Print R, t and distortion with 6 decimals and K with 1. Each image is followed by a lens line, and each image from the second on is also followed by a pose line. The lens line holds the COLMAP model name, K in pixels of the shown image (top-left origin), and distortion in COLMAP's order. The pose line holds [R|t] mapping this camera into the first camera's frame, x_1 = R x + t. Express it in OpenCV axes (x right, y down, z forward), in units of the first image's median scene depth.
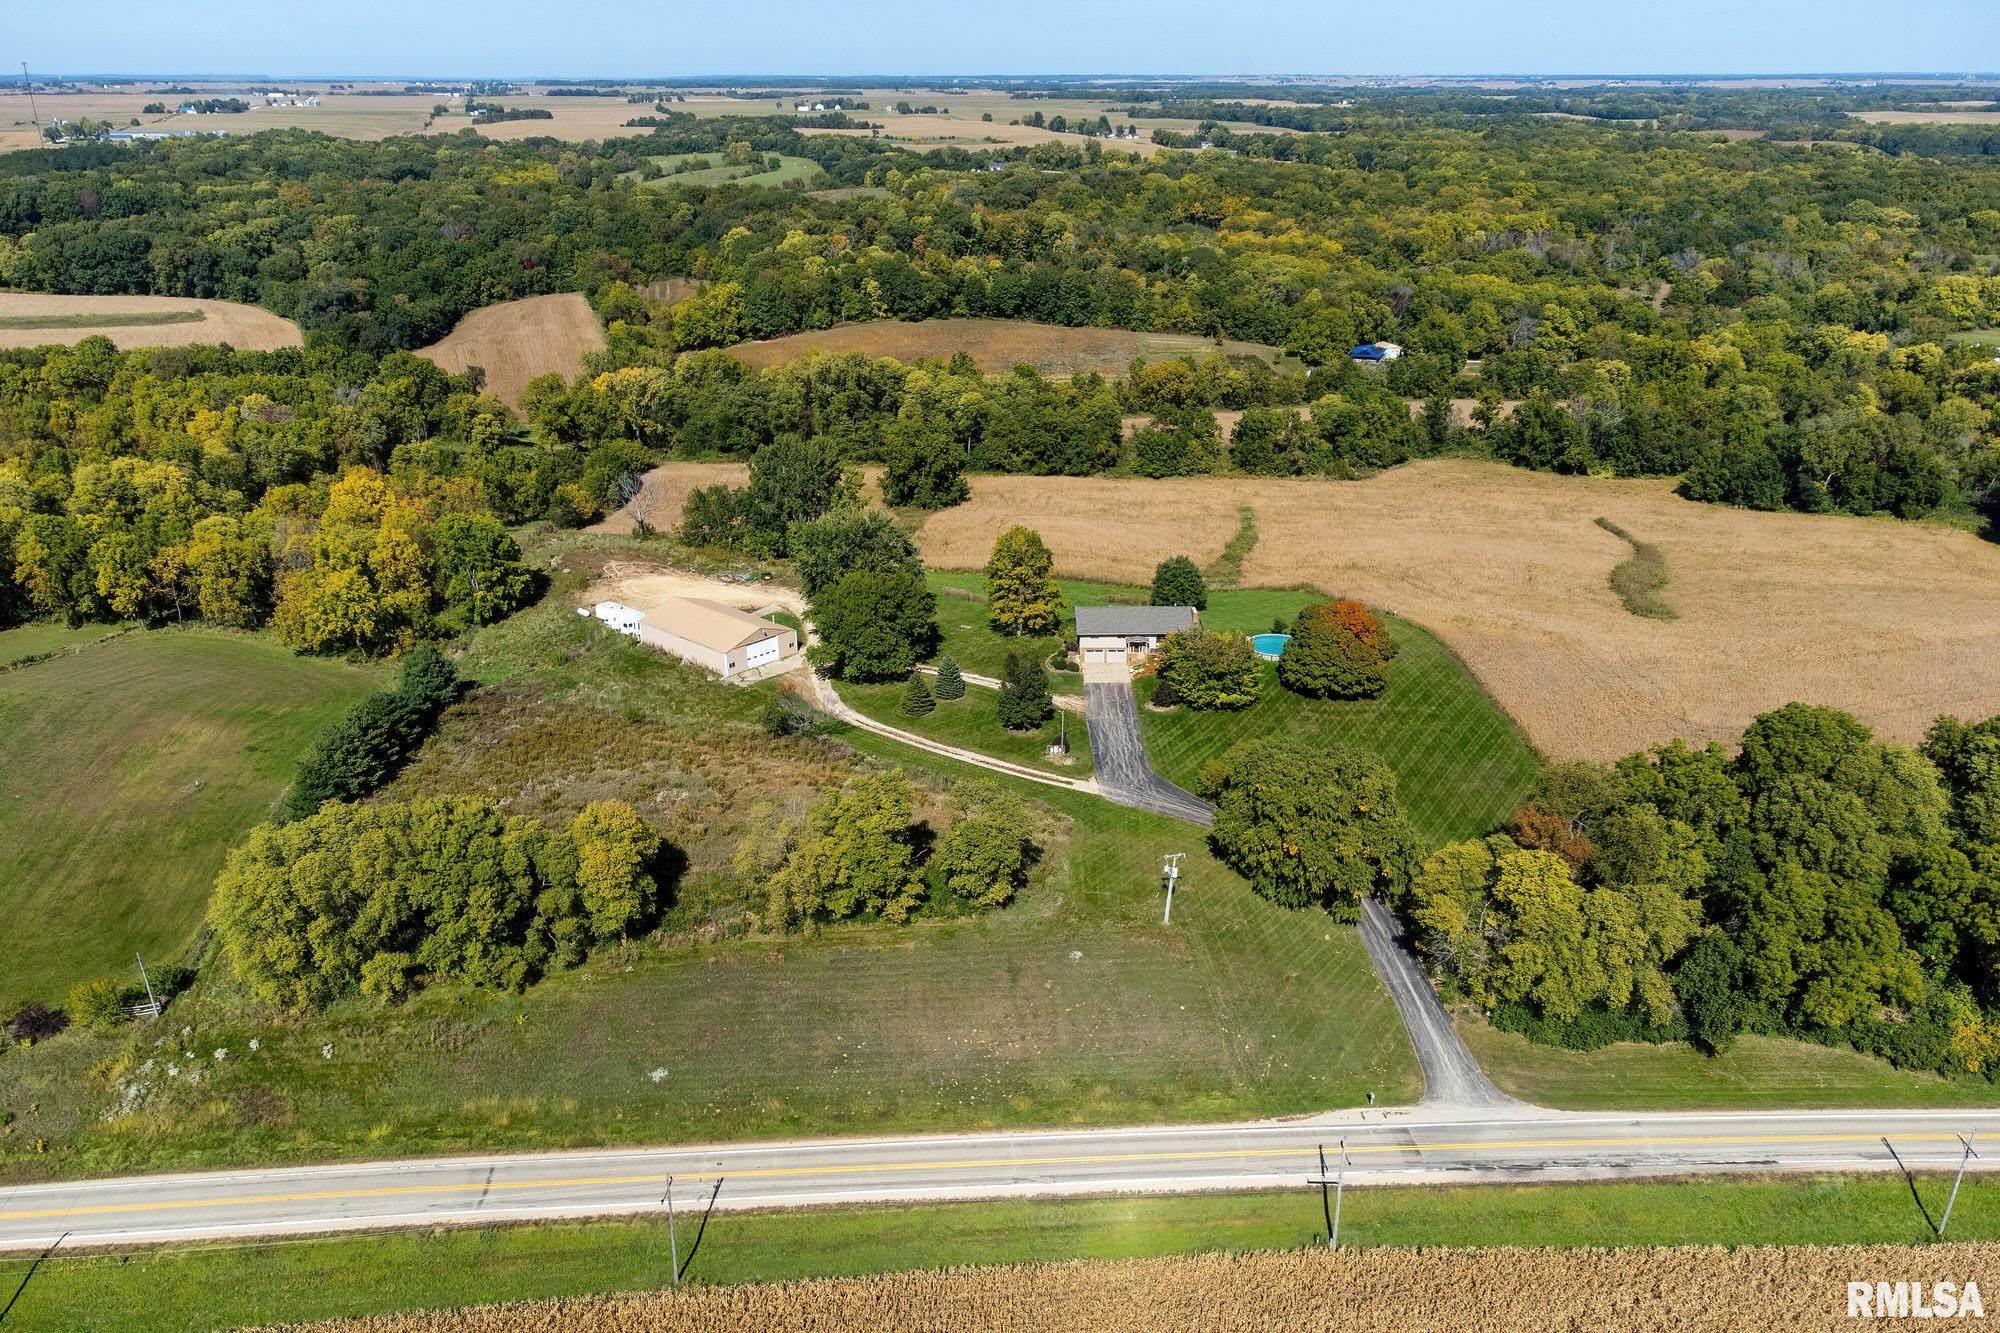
lens RADIAL K [[1503.0, 0, 1003.0], [0, 1503.0, 665.5], [0, 0, 1]] dist [0.013120, 0.008250]
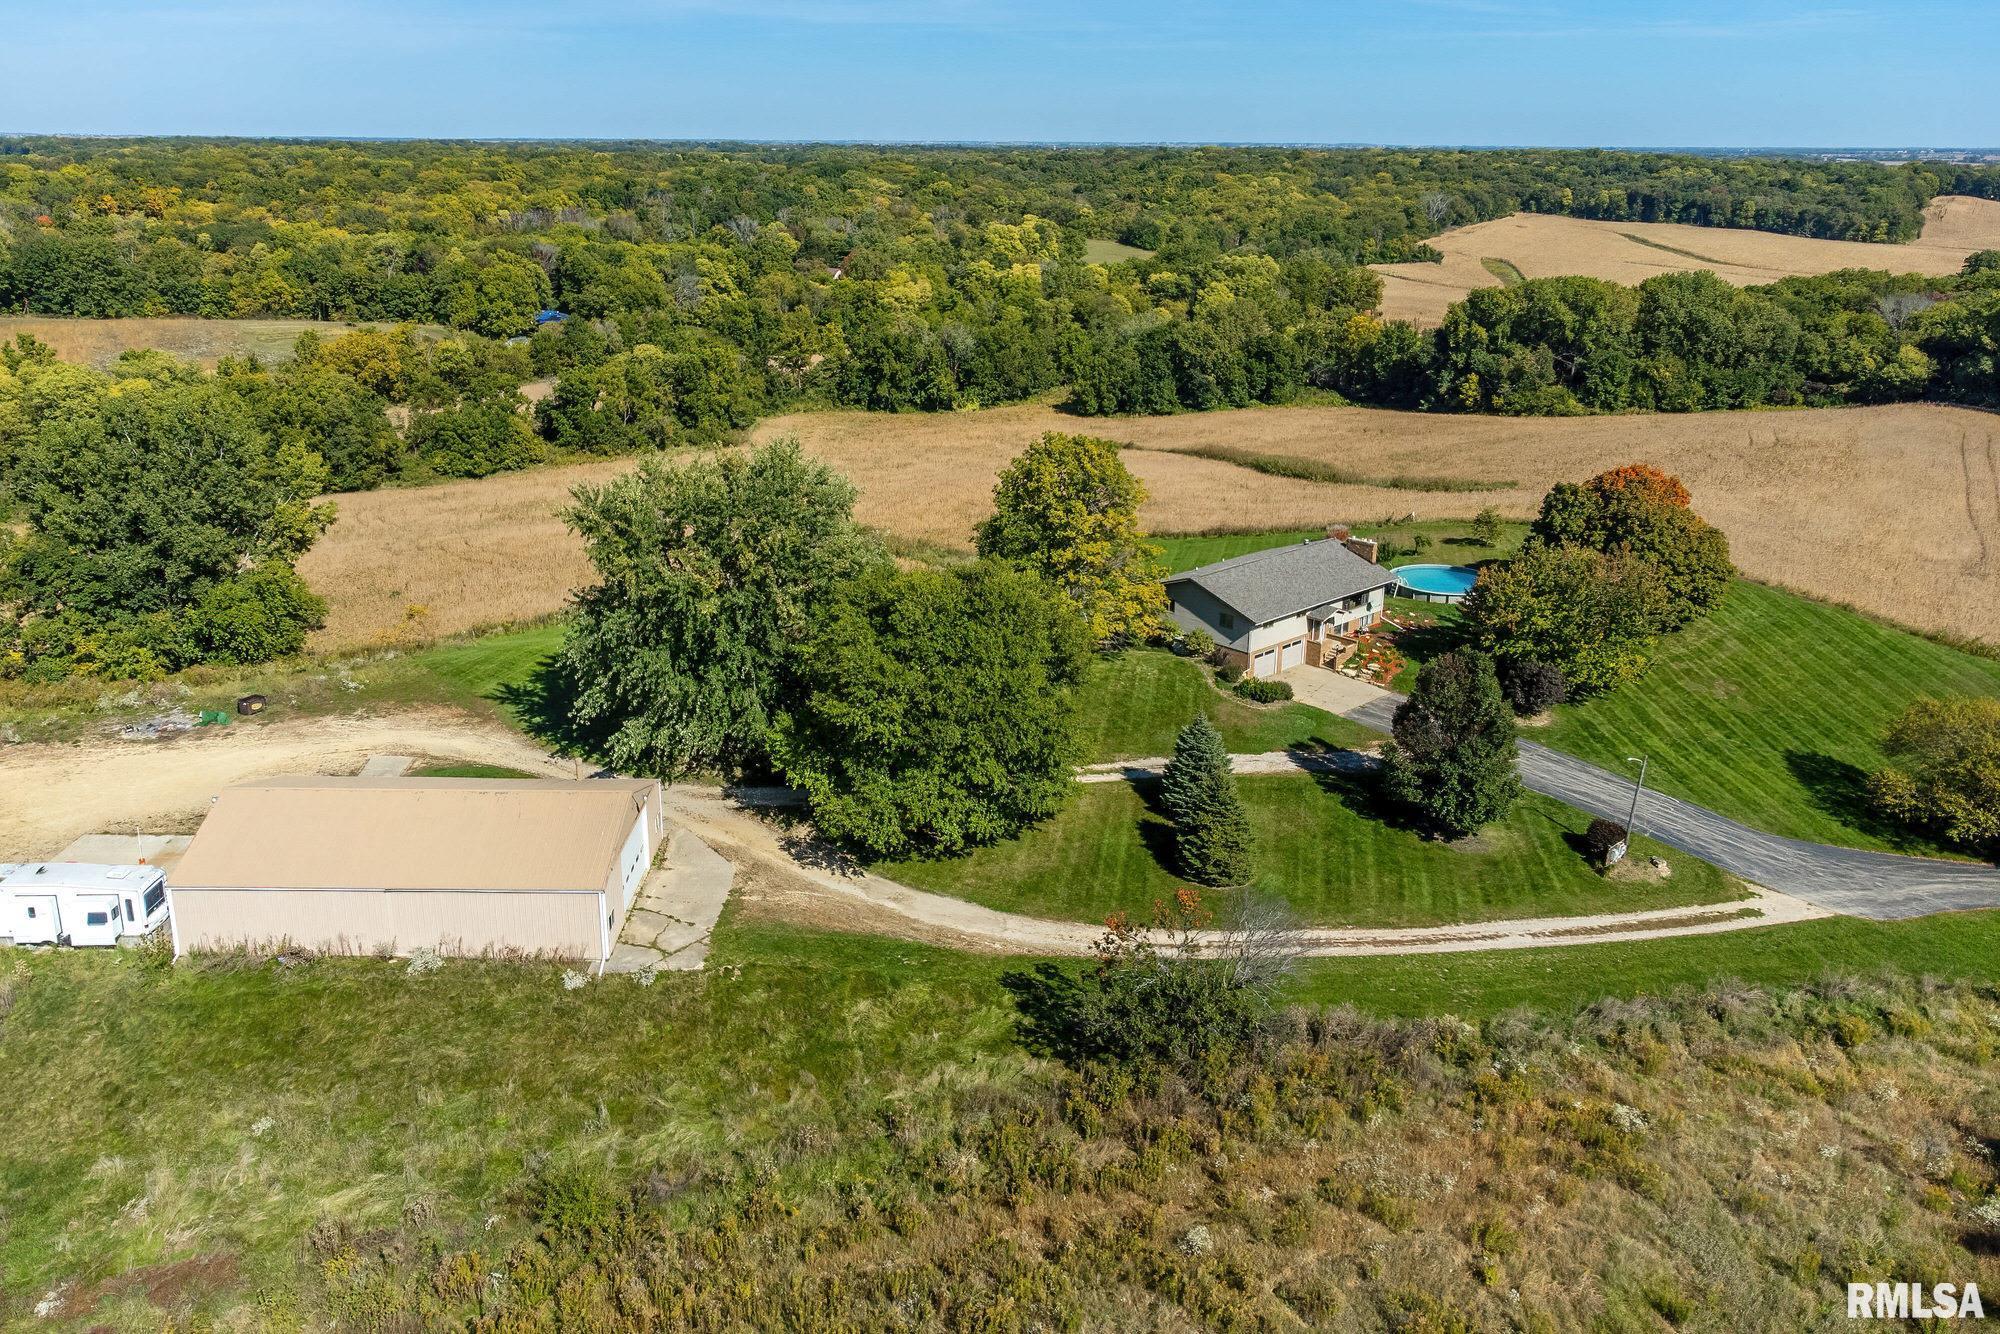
lens RADIAL K [[1503.0, 0, 996.6], [0, 1503.0, 669.8], [0, 0, 1]] dist [0.013120, 0.008250]
pose [[0.748192, -0.217094, 0.626960, -0.153007], [0.236651, 0.970120, 0.053506, -0.024446], [-0.619842, 0.108338, 0.777212, 0.347409]]
